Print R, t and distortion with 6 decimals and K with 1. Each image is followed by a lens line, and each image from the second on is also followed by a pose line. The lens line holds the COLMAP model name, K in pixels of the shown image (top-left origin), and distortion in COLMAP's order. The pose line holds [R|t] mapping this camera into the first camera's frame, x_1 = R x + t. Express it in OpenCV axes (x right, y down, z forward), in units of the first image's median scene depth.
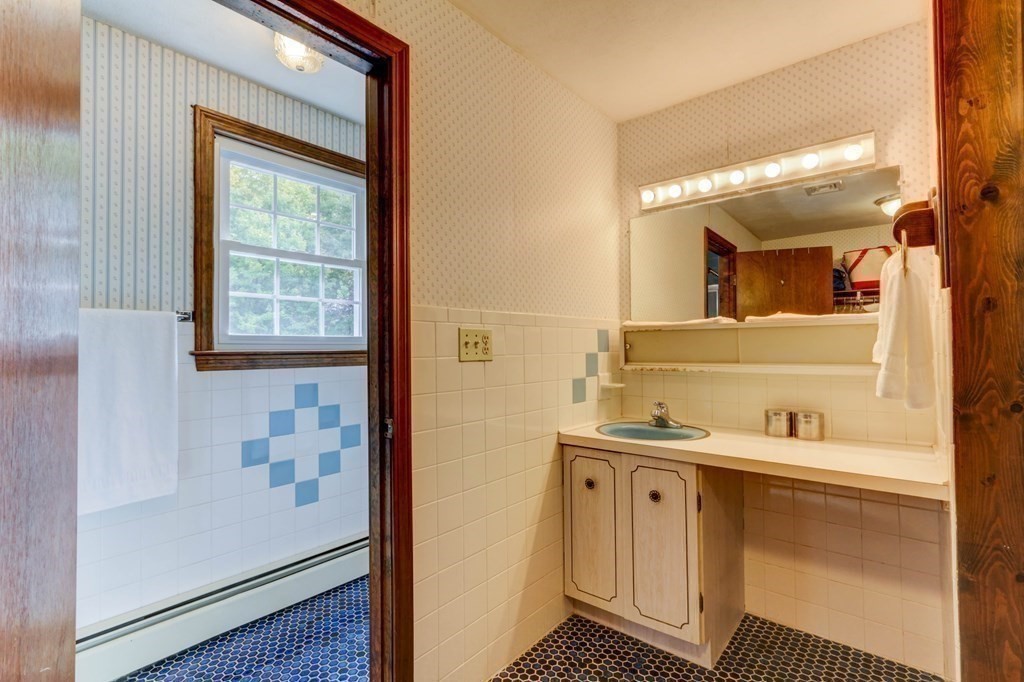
lens RADIAL K [[475.5, 0, 511.7], [0, 475.5, 336.7], [0, 0, 1]] dist [-0.002193, 0.005497]
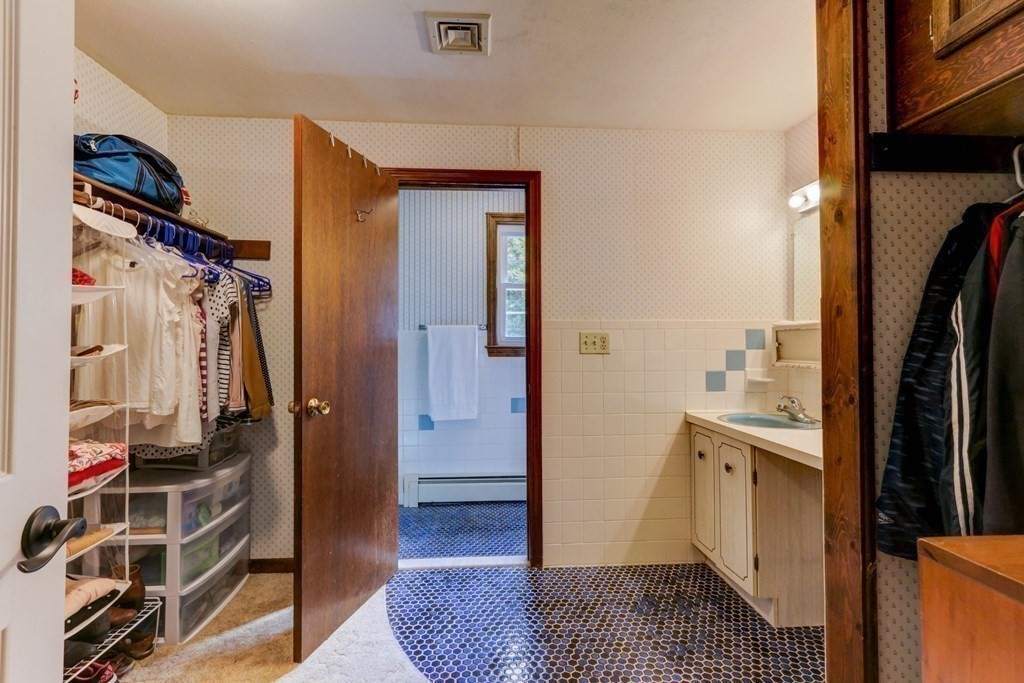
lens RADIAL K [[475.5, 0, 511.7], [0, 475.5, 337.2], [0, 0, 1]] dist [-0.002193, 0.005497]
pose [[0.694805, -0.005022, -0.719181, 0.742007], [0.011796, 0.999921, 0.004414, -0.010431], [0.719102, -0.011550, 0.694809, -0.224155]]
